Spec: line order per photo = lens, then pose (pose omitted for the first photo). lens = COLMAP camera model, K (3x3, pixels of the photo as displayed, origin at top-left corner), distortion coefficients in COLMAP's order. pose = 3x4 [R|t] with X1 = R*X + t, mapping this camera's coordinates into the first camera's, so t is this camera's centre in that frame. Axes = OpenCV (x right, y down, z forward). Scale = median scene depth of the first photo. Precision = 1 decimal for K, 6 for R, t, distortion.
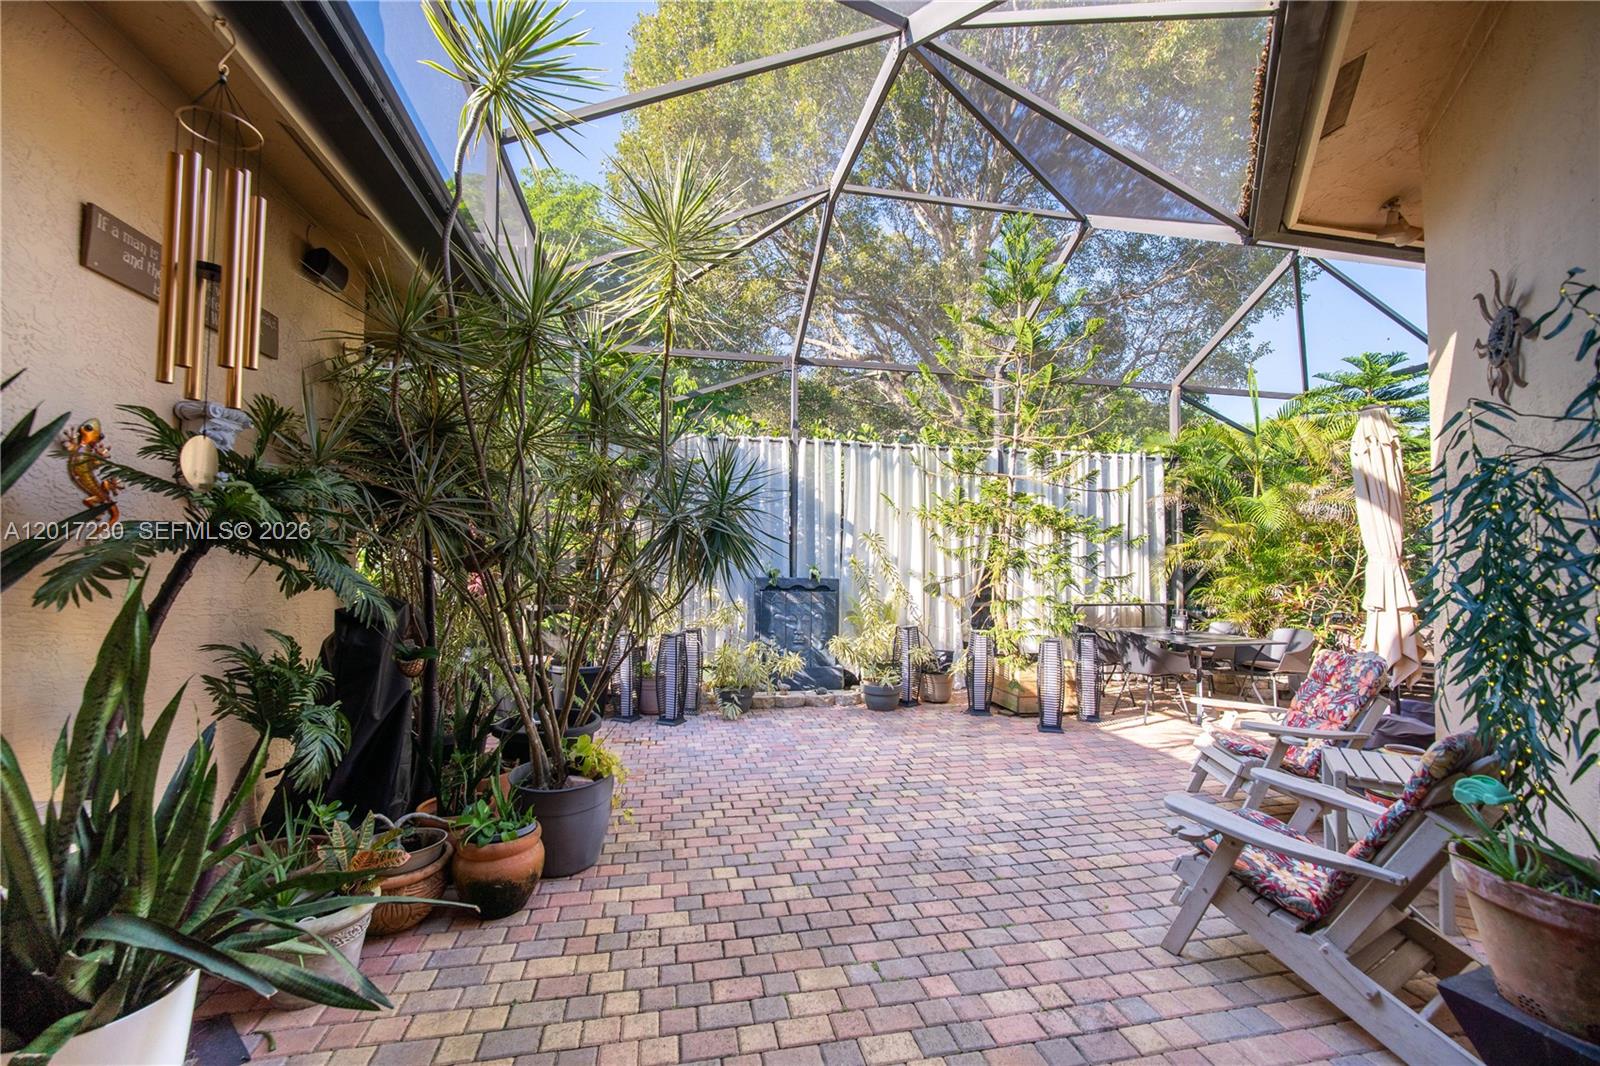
lens RADIAL K [[637.7, 0, 795.2], [0, 637.7, 532.6], [0, 0, 1]] dist [-0.021604, 0.003561]
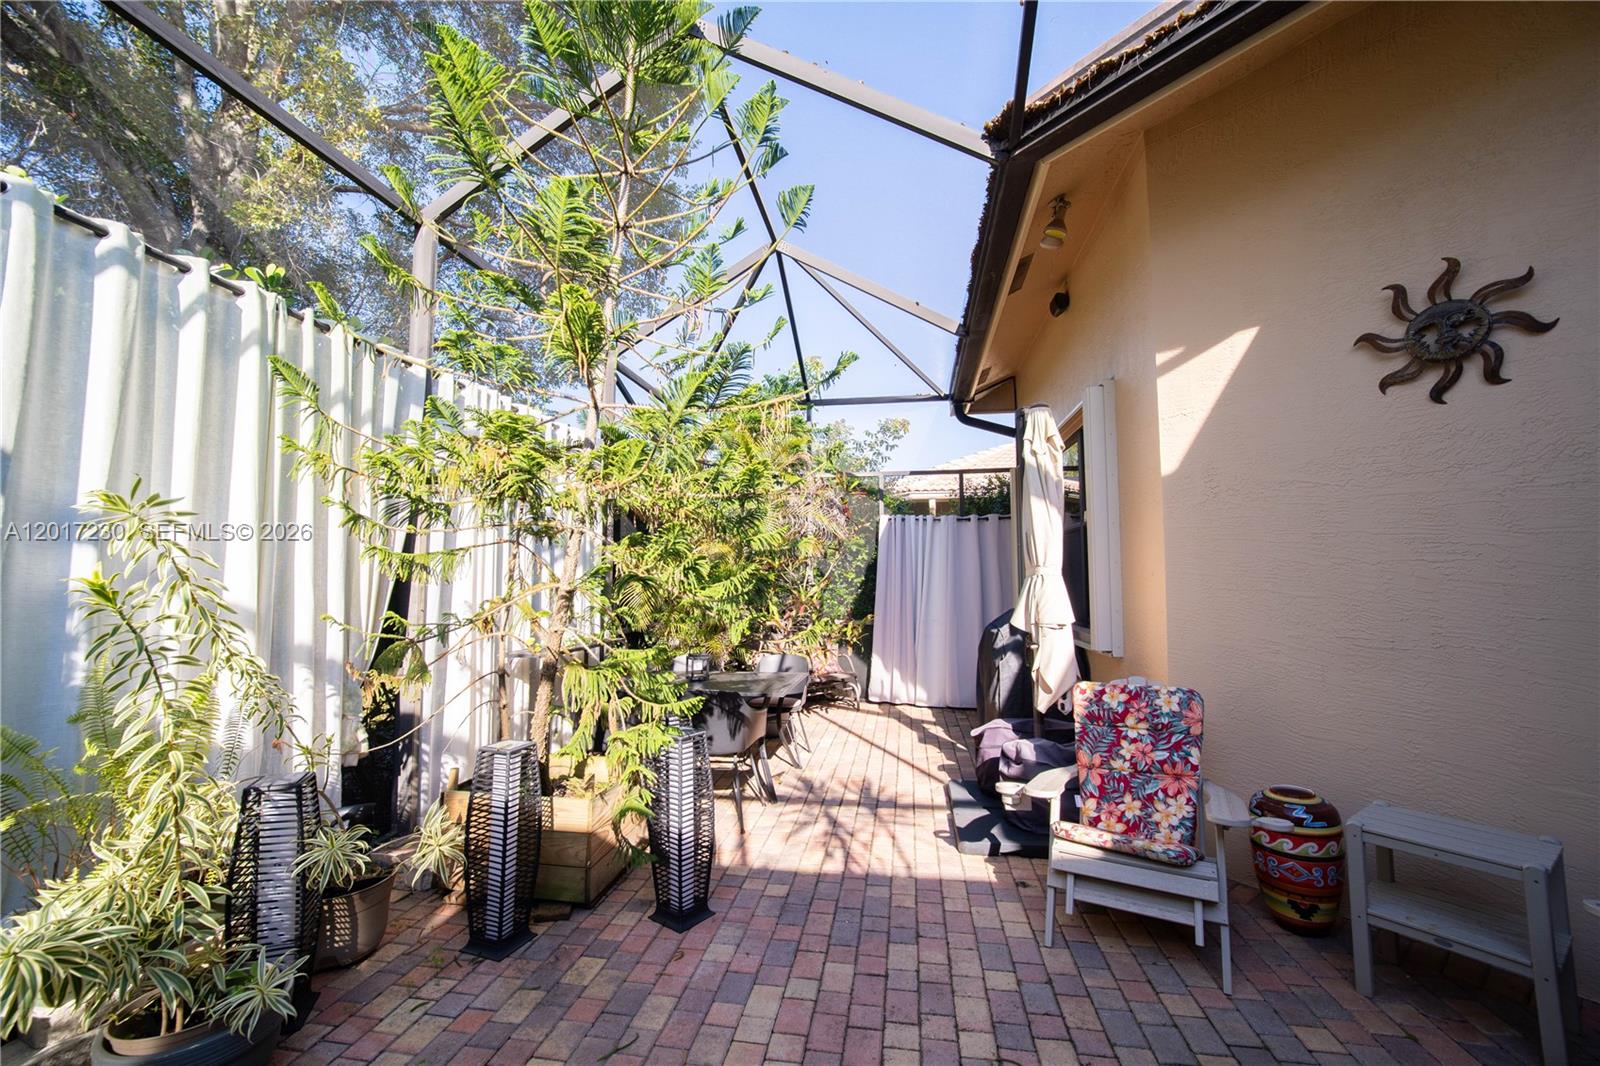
lens RADIAL K [[637.7, 0, 798.3], [0, 637.7, 534.3], [0, 0, 1]] dist [-0.021604, 0.003561]
pose [[0.368021, 0.036123, 0.929115, -0.049844], [-0.023550, 0.999287, -0.029523, 0.021216], [-0.929519, -0.011016, 0.368610, 0.783672]]
